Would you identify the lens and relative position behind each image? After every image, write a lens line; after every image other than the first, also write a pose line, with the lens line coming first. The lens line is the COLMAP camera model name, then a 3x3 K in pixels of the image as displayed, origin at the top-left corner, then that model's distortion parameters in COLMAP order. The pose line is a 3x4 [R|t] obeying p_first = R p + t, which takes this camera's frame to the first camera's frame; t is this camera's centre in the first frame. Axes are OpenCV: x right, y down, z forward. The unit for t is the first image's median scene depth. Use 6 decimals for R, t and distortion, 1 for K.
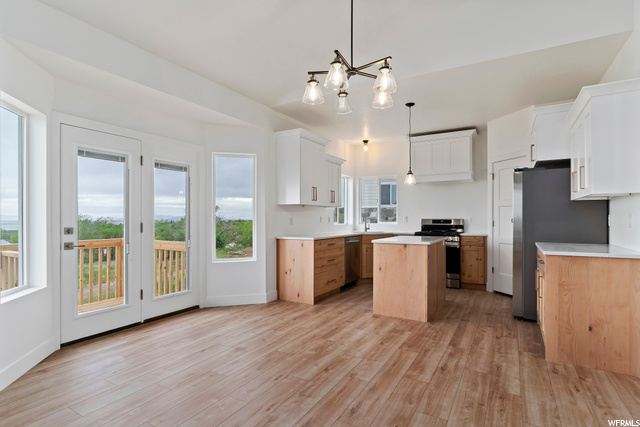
lens RADIAL K [[333.6, 0, 314.0], [0, 333.6, 219.0], [0, 0, 1]] dist [-0.007894, 0.005396]
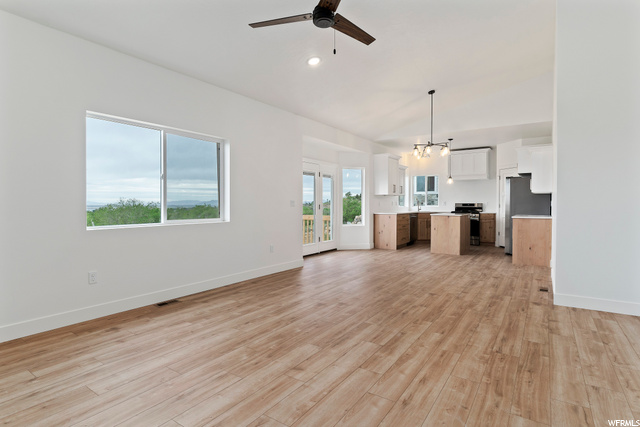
lens RADIAL K [[333.6, 0, 318.8], [0, 333.6, 209.2], [0, 0, 1]] dist [-0.007894, 0.005396]
pose [[0.998326, 0.001918, -0.057799, -0.326030], [-0.001006, 0.999874, 0.015813, 0.005380], [0.057822, -0.015728, 0.998203, -0.865952]]
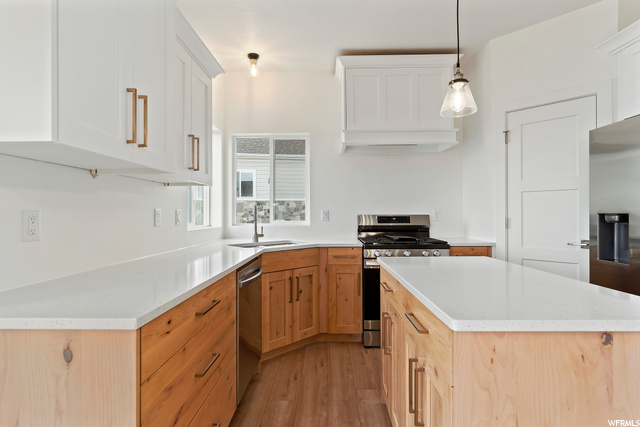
lens RADIAL K [[333.6, 0, 317.6], [0, 333.6, 214.5], [0, 0, 1]] dist [-0.007894, 0.005396]
pose [[0.872667, -0.003837, 0.488300, -0.003101], [0.004215, 0.999991, 0.000326, -0.002567], [-0.488297, 0.001773, 0.872676, 0.787989]]
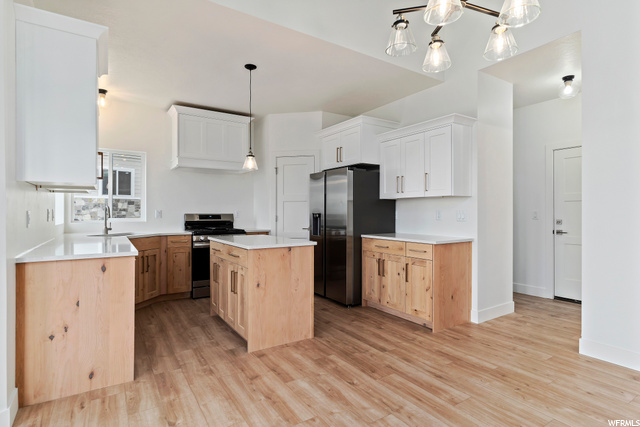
lens RADIAL K [[333.6, 0, 323.4], [0, 333.6, 213.2], [0, 0, 1]] dist [-0.007894, 0.005396]
pose [[0.435752, -0.000588, 0.900067, -0.343088], [-0.000268, 1.000000, 0.000784, -0.003475], [-0.900067, -0.000583, 0.435751, 0.516842]]
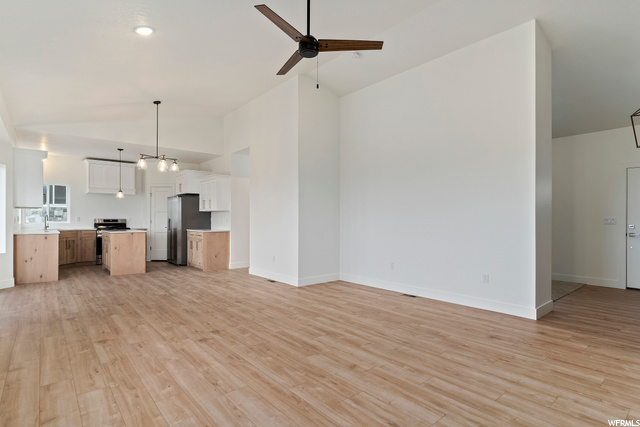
lens RADIAL K [[333.6, 0, 322.1], [0, 333.6, 219.2], [0, 0, 1]] dist [-0.007894, 0.005396]
pose [[0.322146, 0.001648, 0.946689, -0.968818], [-0.000798, 0.999999, -0.001469, 0.003568], [-0.946690, -0.000283, 0.322147, -0.487071]]
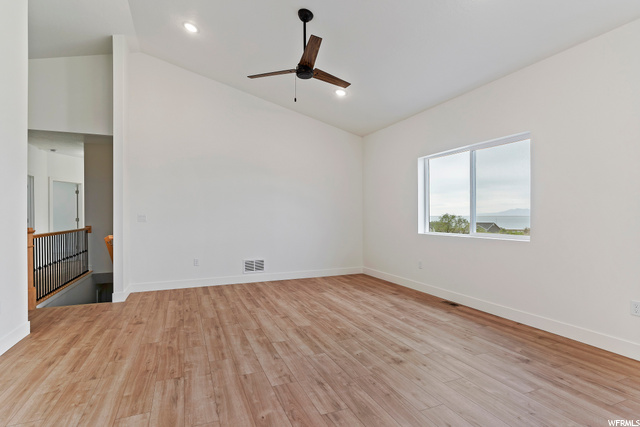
lens RADIAL K [[333.6, 0, 320.9], [0, 333.6, 214.2], [0, 0, 1]] dist [-0.007894, 0.005396]
pose [[-0.593729, -0.000005, -0.804665, 0.253526], [0.002063, 0.999997, -0.001529, -0.001532], [0.804662, -0.002568, -0.593727, 0.243174]]
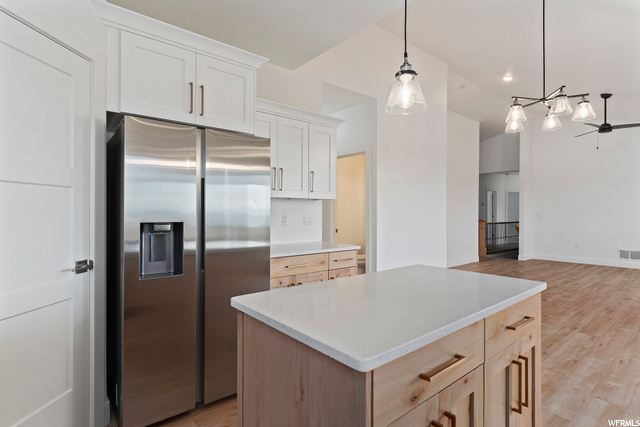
lens RADIAL K [[333.6, 0, 318.3], [0, 333.6, 209.2], [0, 0, 1]] dist [-0.007894, 0.005396]
pose [[-0.942442, 0.001738, 0.334366, 0.264648], [-0.000410, 0.999980, -0.006352, -0.016463], [-0.334371, -0.006123, -0.942422, 1.326920]]
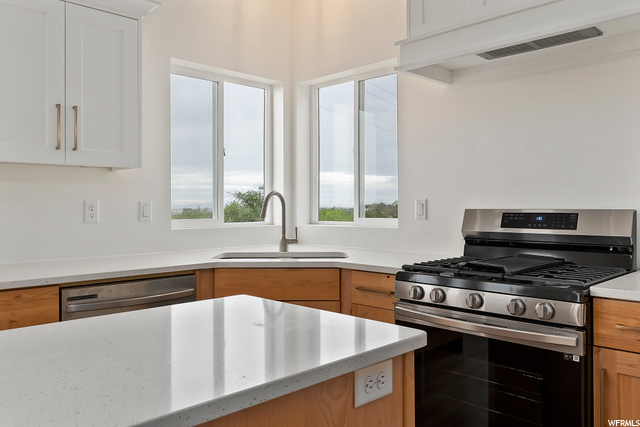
lens RADIAL K [[515.3, 0, 310.6], [0, 515.3, 205.6], [0, 0, 1]] dist [0.000827, -0.002261]
pose [[0.963325, -0.003160, -0.268319, 0.445034], [0.003073, 0.999995, -0.000745, -0.004888], [0.268320, -0.000107, 0.963330, 0.817155]]
